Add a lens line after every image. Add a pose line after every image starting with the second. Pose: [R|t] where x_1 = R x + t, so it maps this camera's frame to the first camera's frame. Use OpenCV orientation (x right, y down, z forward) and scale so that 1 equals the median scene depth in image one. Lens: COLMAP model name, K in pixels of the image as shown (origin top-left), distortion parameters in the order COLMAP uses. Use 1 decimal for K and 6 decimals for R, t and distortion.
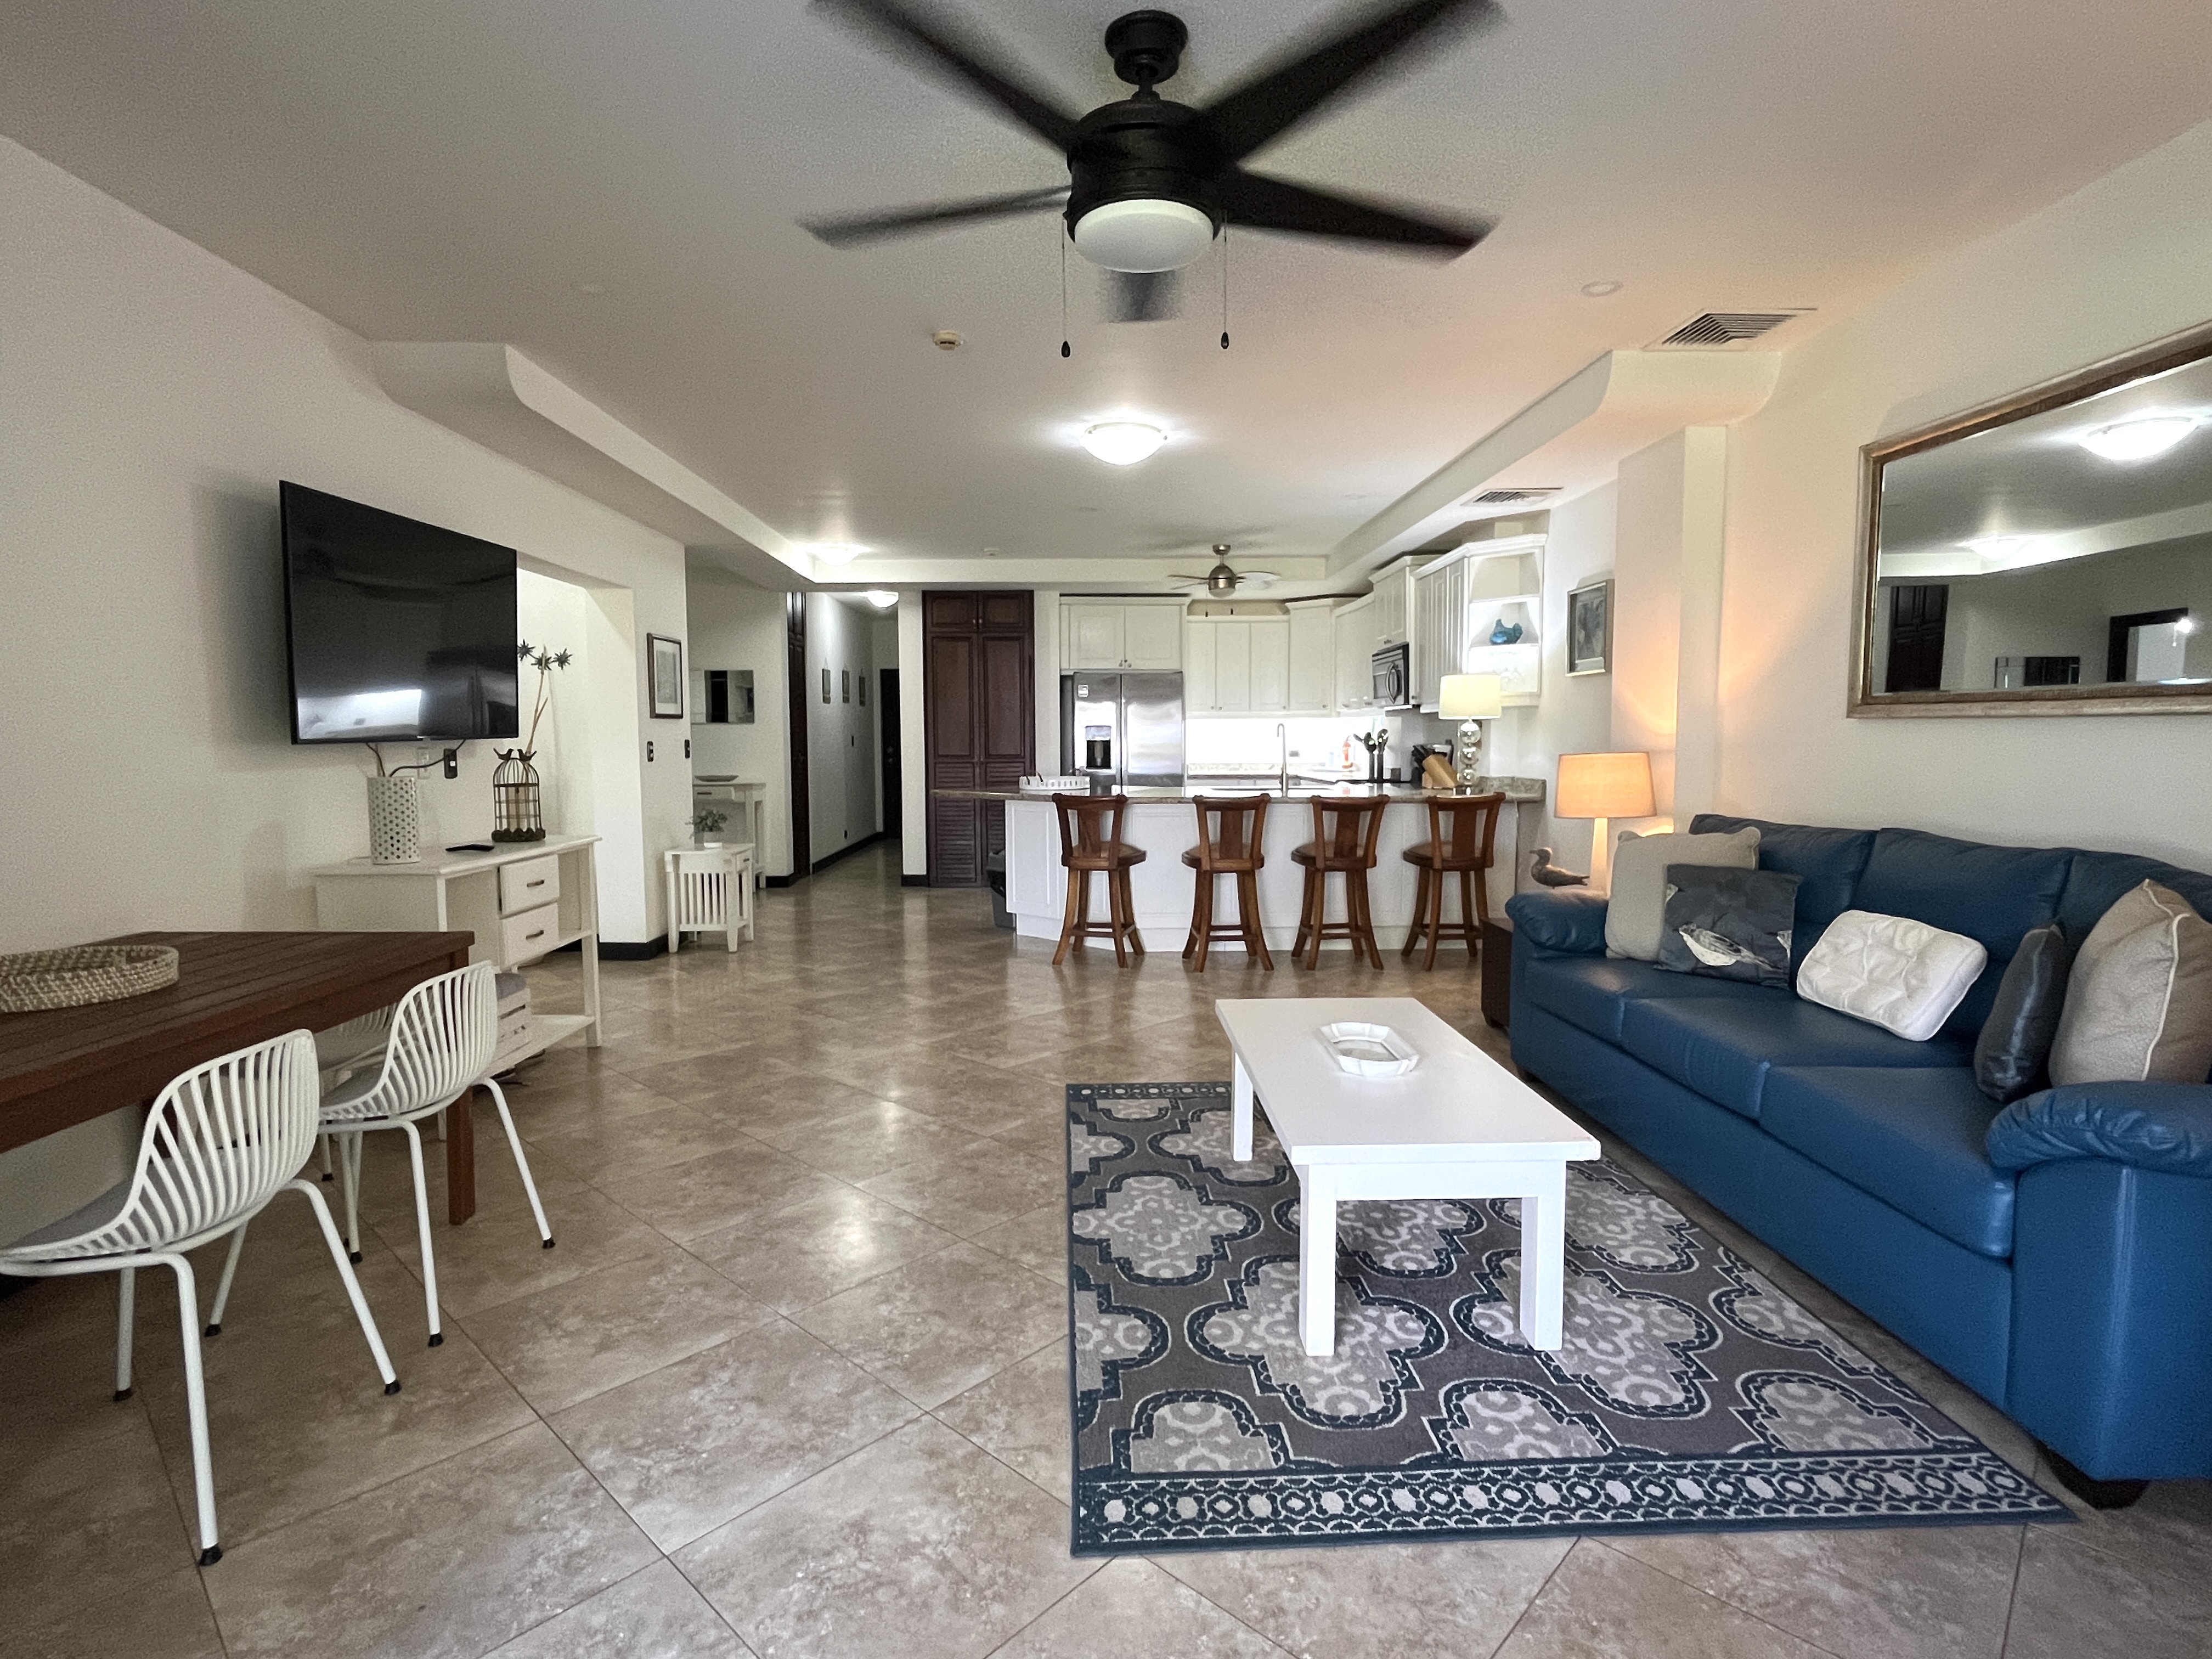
lens RADIAL K [[1123.8, 0, 1106.0], [0, 1123.8, 829.5], [0, 0, 1]] dist [-0.000489, -0.001470]
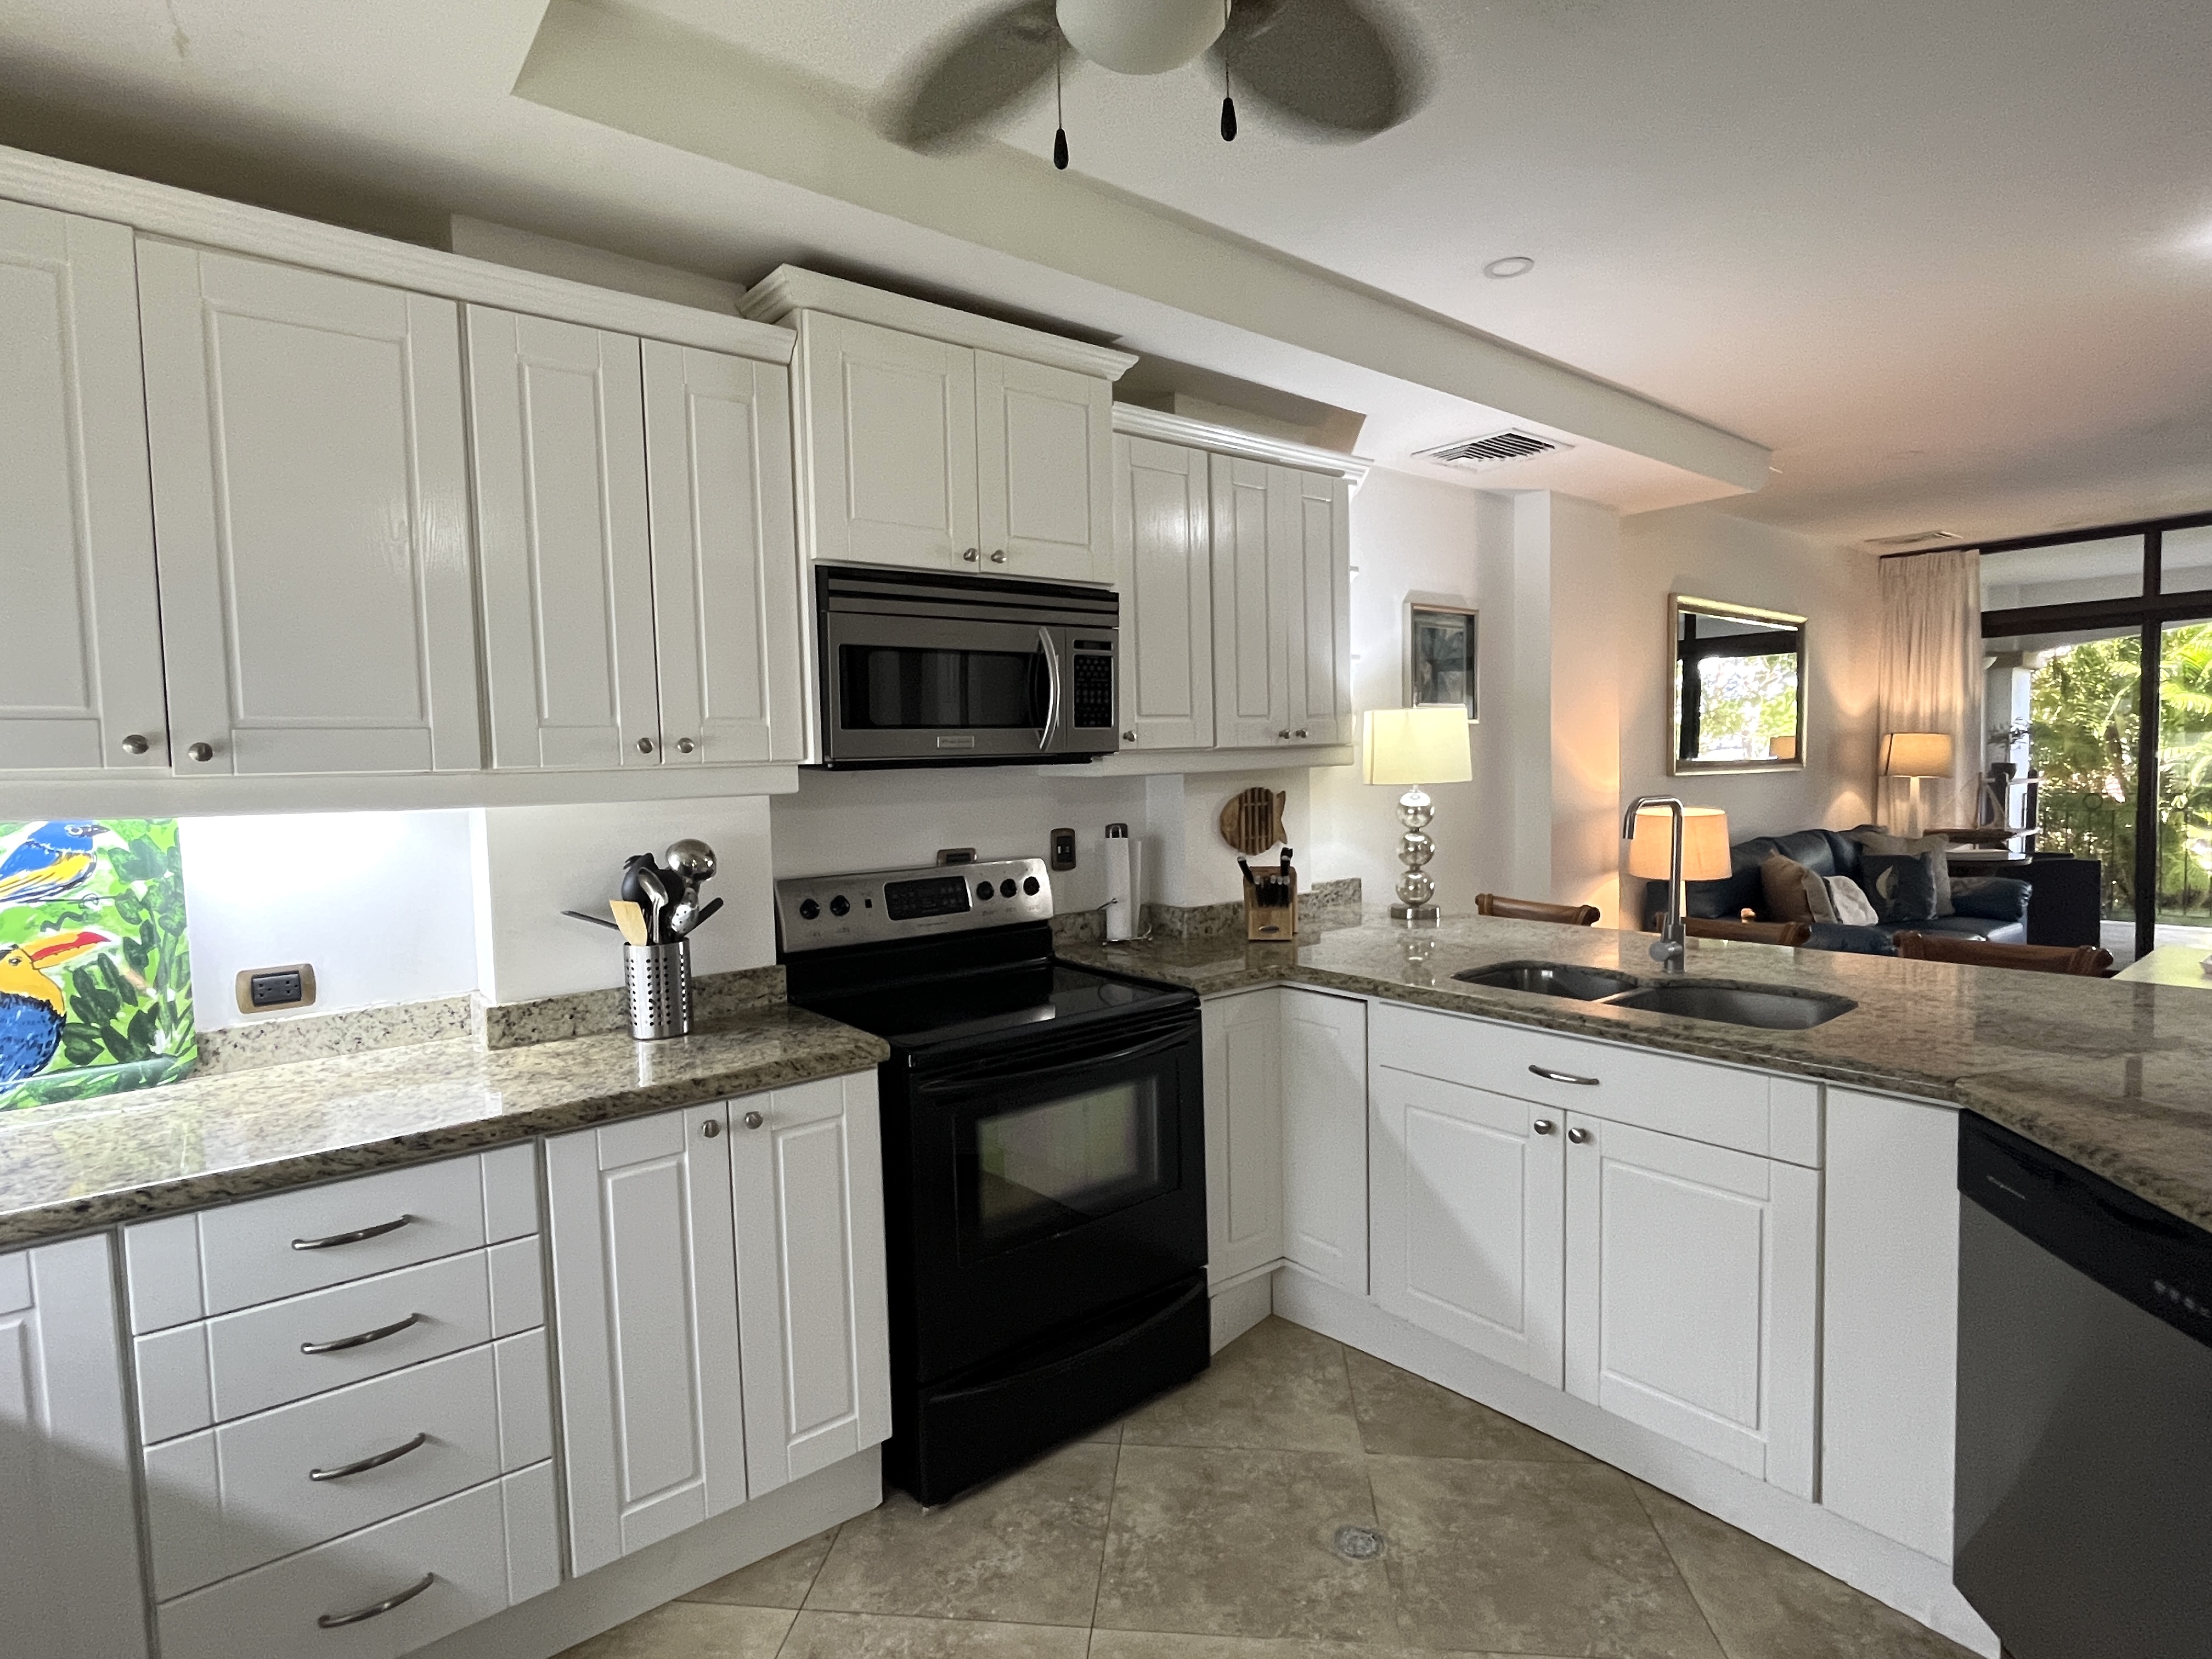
lens RADIAL K [[1117.6, 0, 1110.9], [0, 1117.6, 823.4], [0, 0, 1]] dist [-0.002279, -0.001264]
pose [[-0.603937, -0.022732, 0.796708, -0.054715], [0.094841, 0.990442, 0.100153, -0.246148], [-0.791369, 0.136047, -0.596008, 2.395863]]
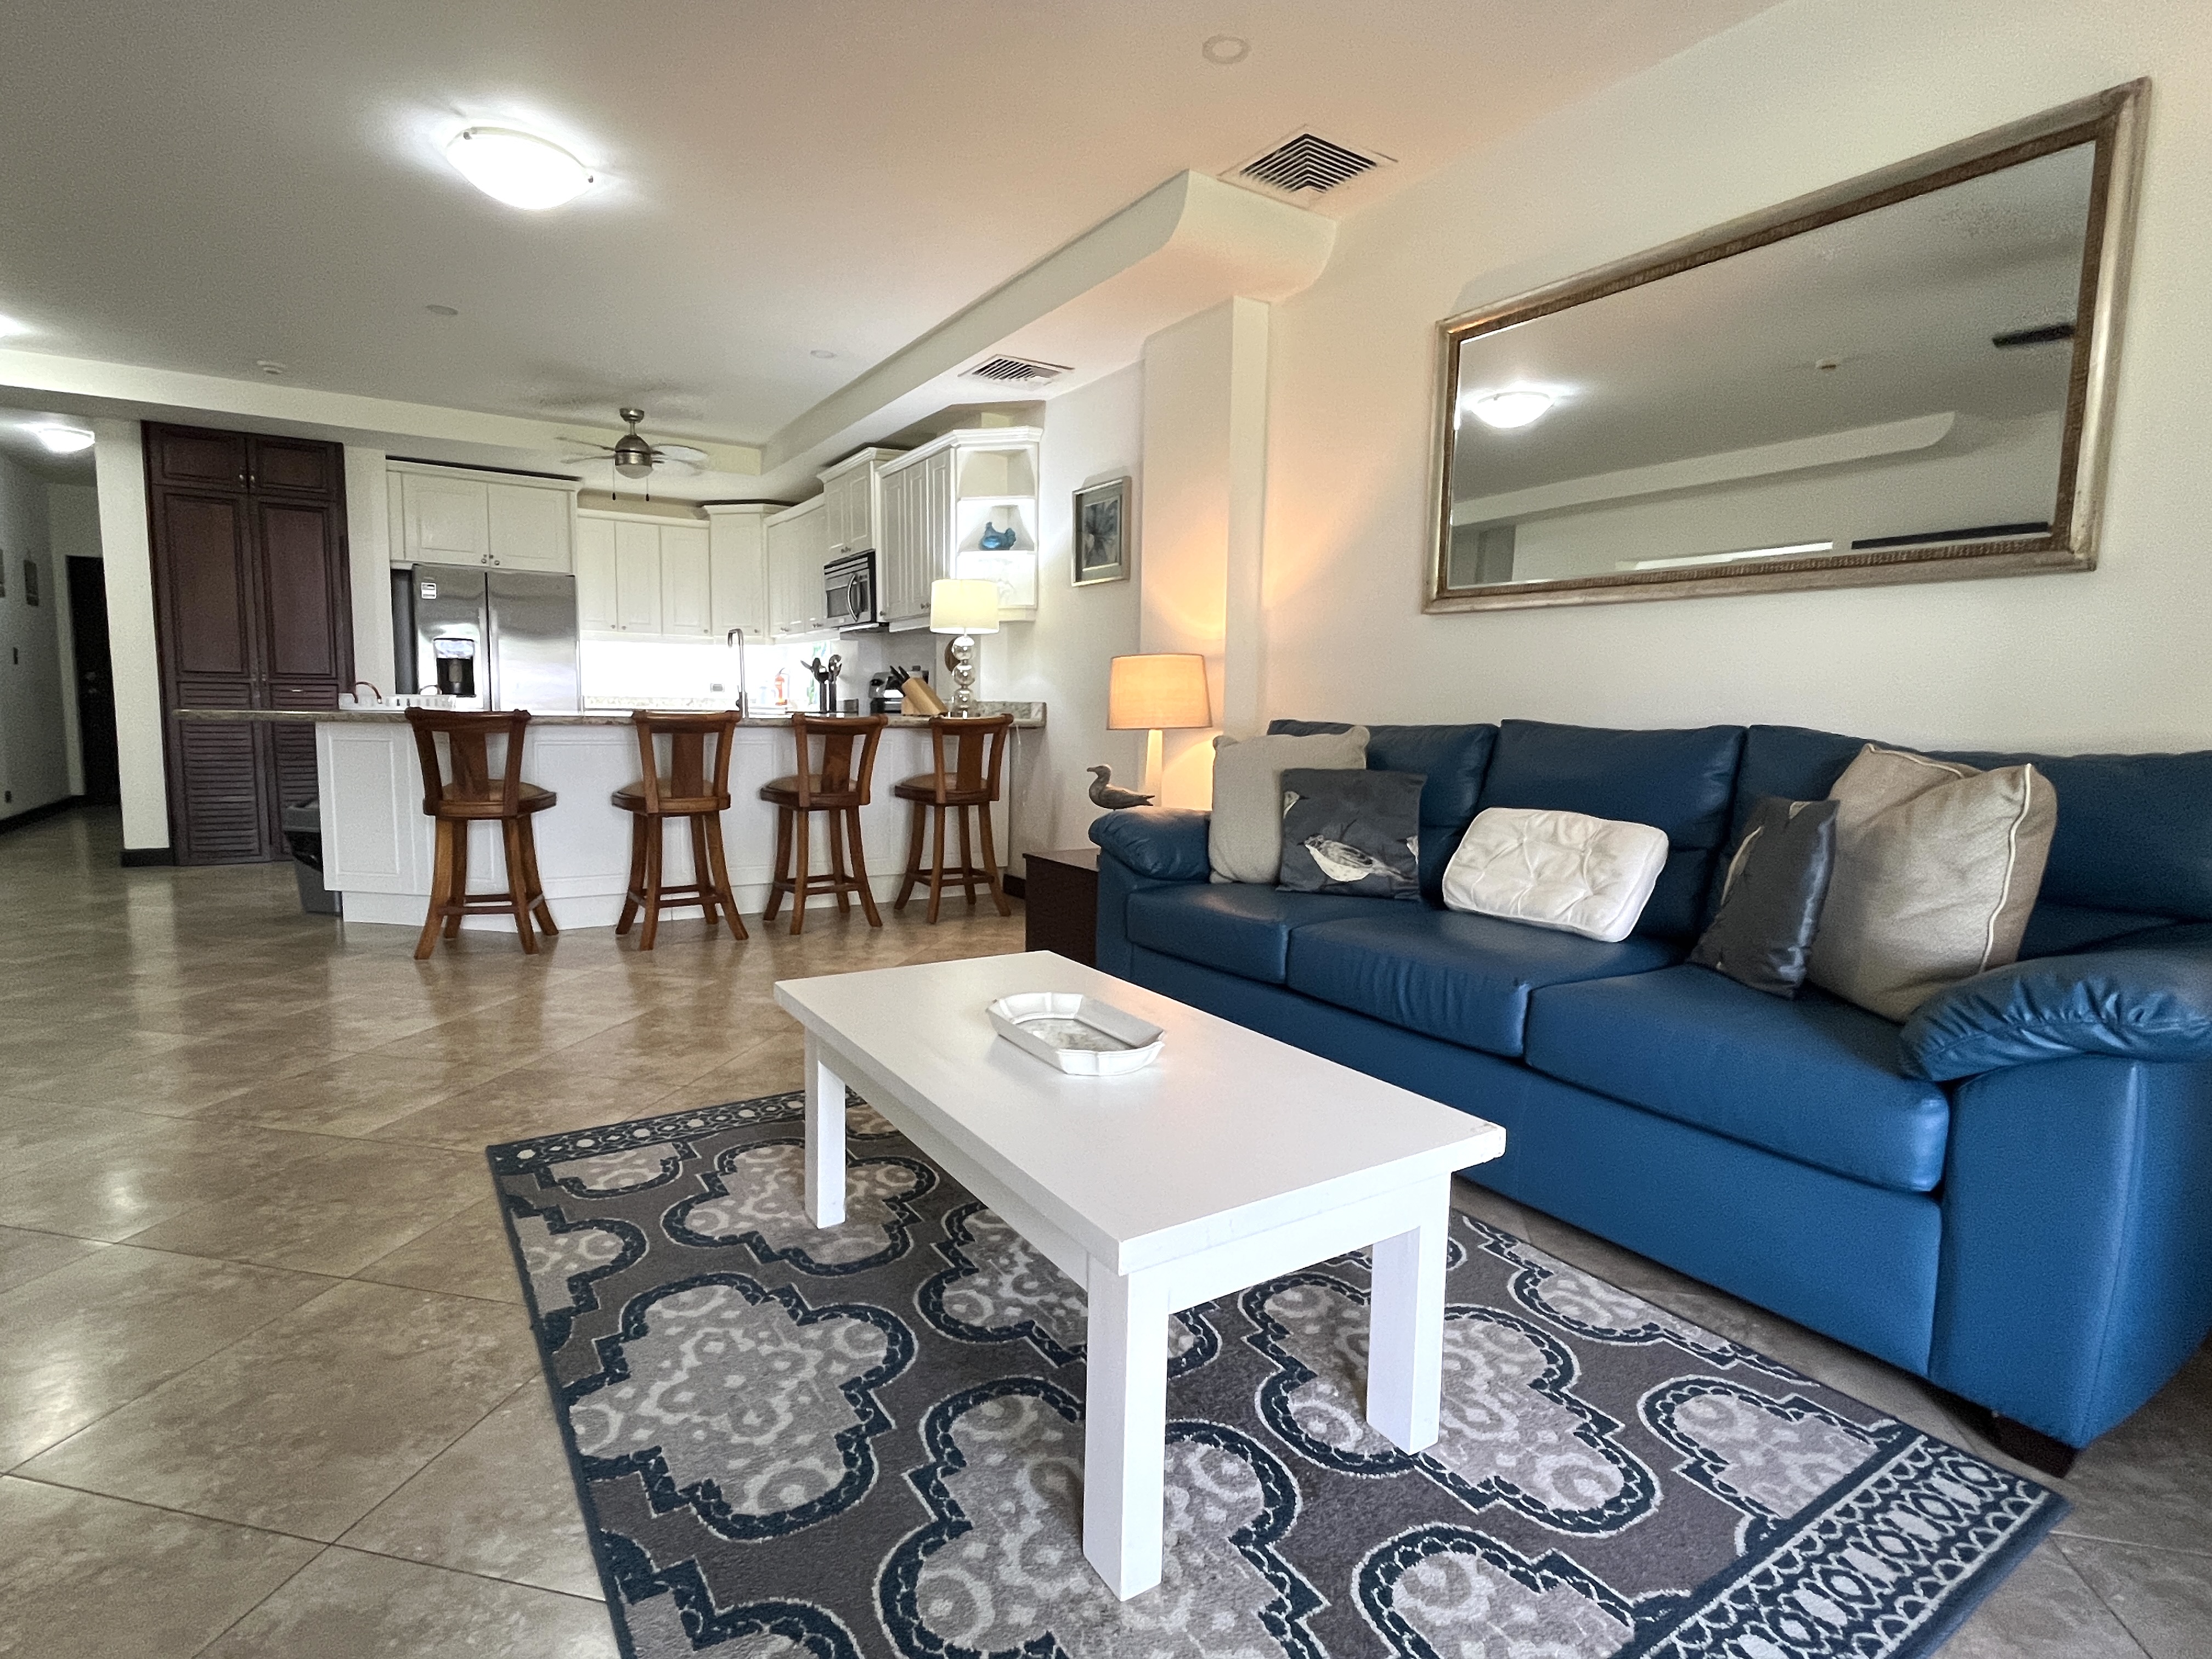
lens RADIAL K [[1117.6, 0, 1110.9], [0, 1117.6, 823.4], [0, 0, 1]] dist [-0.002279, -0.001264]
pose [[0.854003, -0.035945, 0.519025, -0.057632], [0.022307, 0.999223, 0.032497, 0.039852], [-0.519790, -0.016174, 0.854141, 0.322286]]
